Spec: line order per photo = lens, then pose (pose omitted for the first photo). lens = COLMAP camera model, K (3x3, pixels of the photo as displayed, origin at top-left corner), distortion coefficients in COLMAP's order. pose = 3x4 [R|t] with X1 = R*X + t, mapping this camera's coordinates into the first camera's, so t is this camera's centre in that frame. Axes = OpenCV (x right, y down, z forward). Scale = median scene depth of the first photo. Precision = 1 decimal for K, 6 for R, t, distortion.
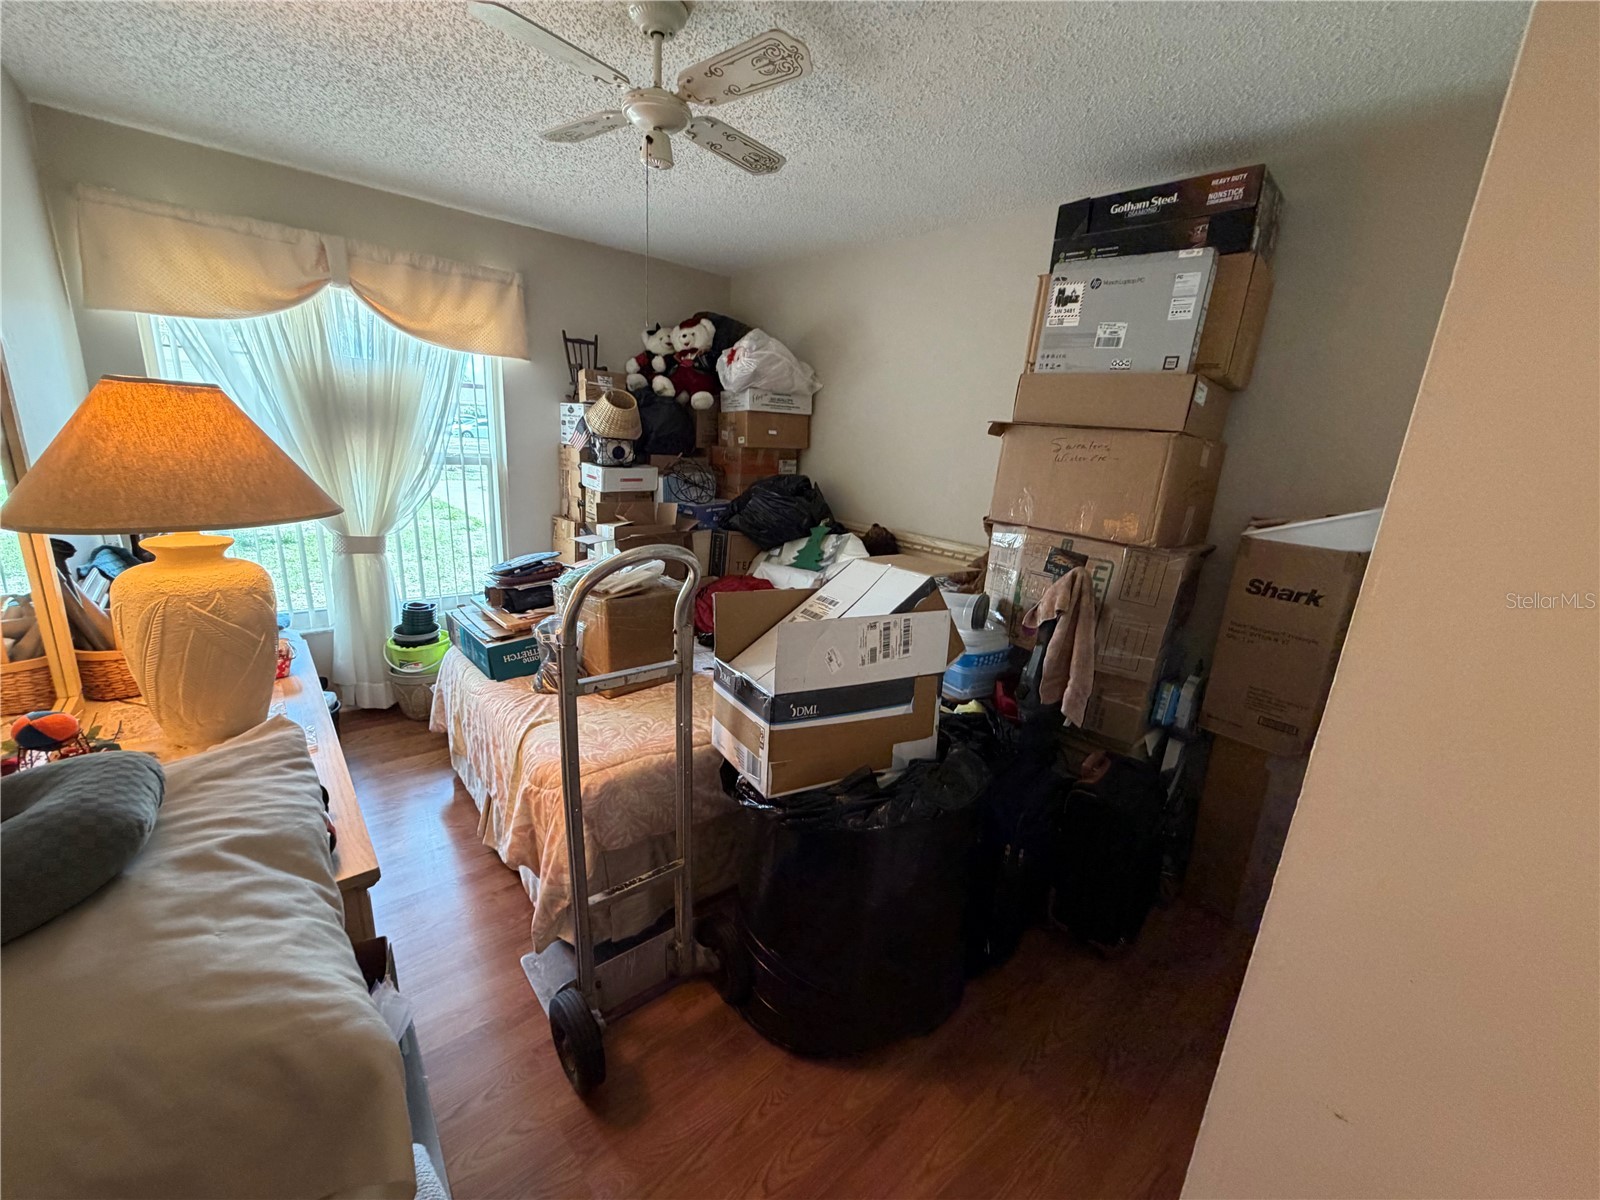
lens RADIAL K [[638.7, 0, 800.1], [0, 638.7, 600.0], [0, 0, 1]] dist [-0.000739, -0.000120]
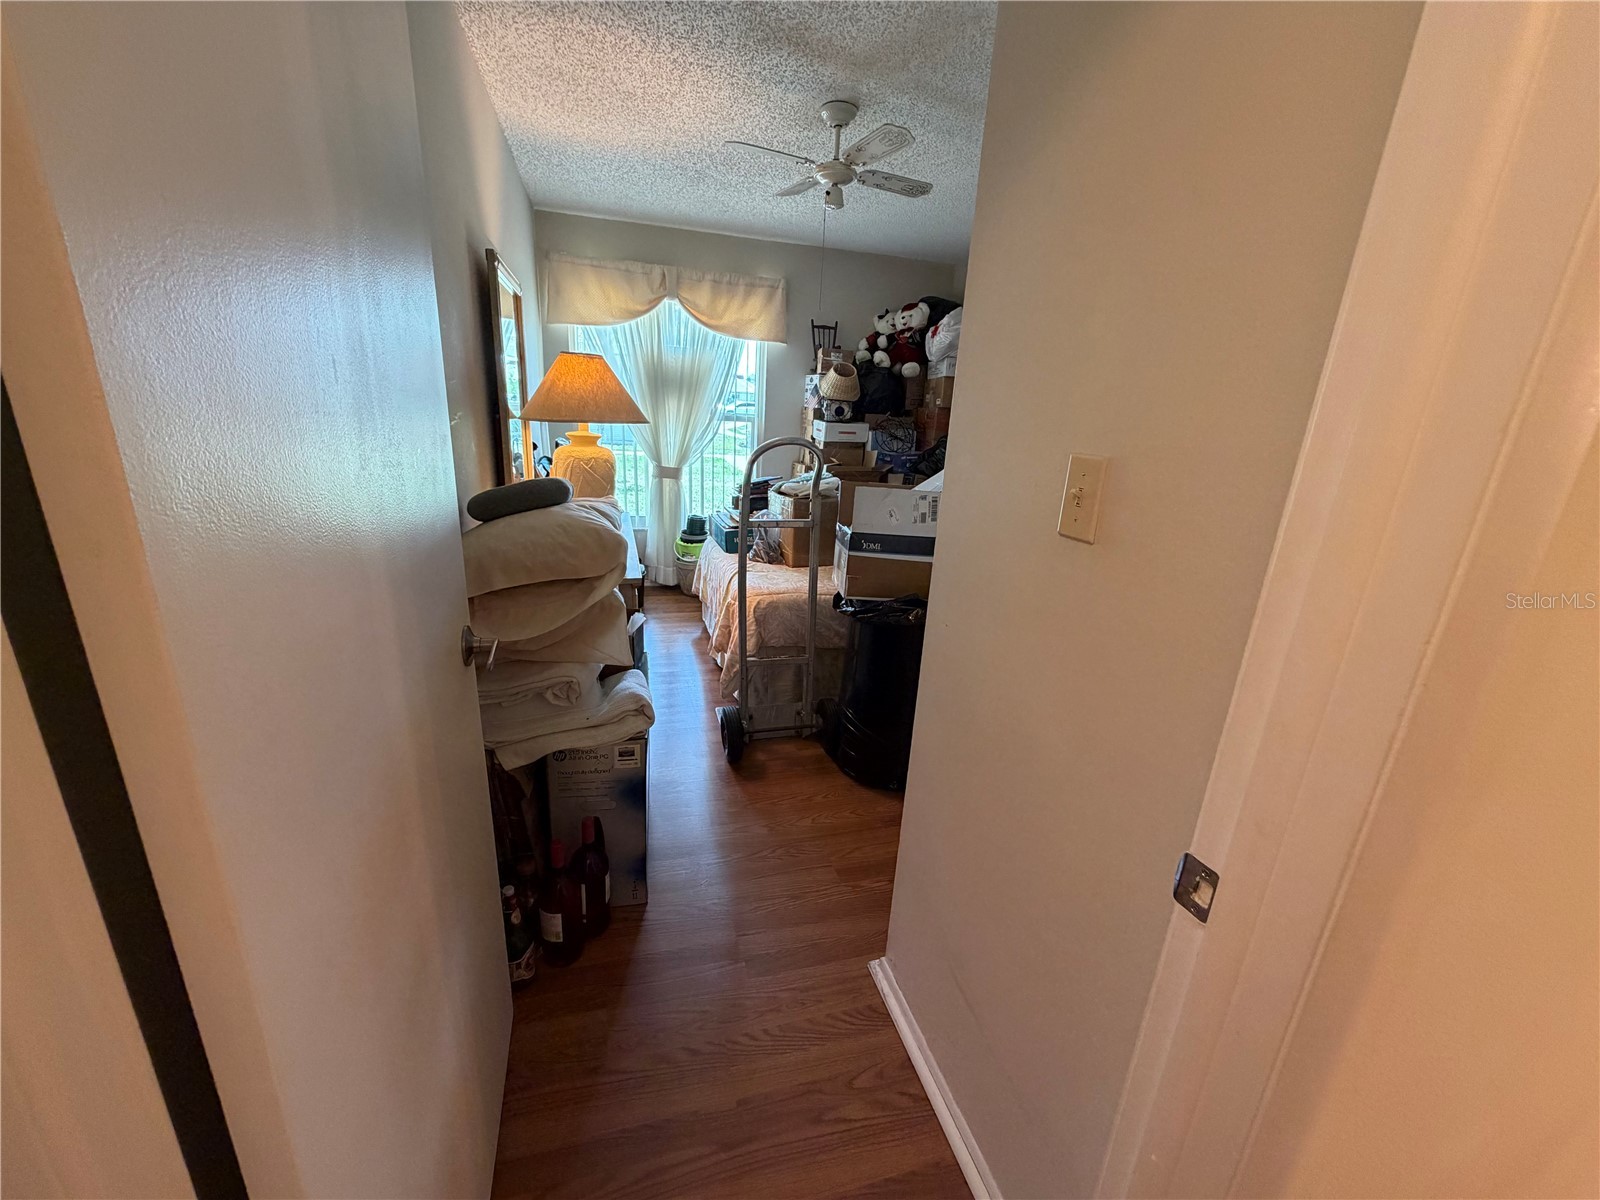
lens RADIAL K [[638.7, 0, 800.6], [0, 638.7, 599.5], [0, 0, 1]] dist [-0.000739, -0.000120]
pose [[0.909555, 0.110442, -0.400639, 0.230549], [-0.103699, 0.993861, 0.038548, 0.120970], [0.402437, 0.006484, 0.915425, -0.247416]]
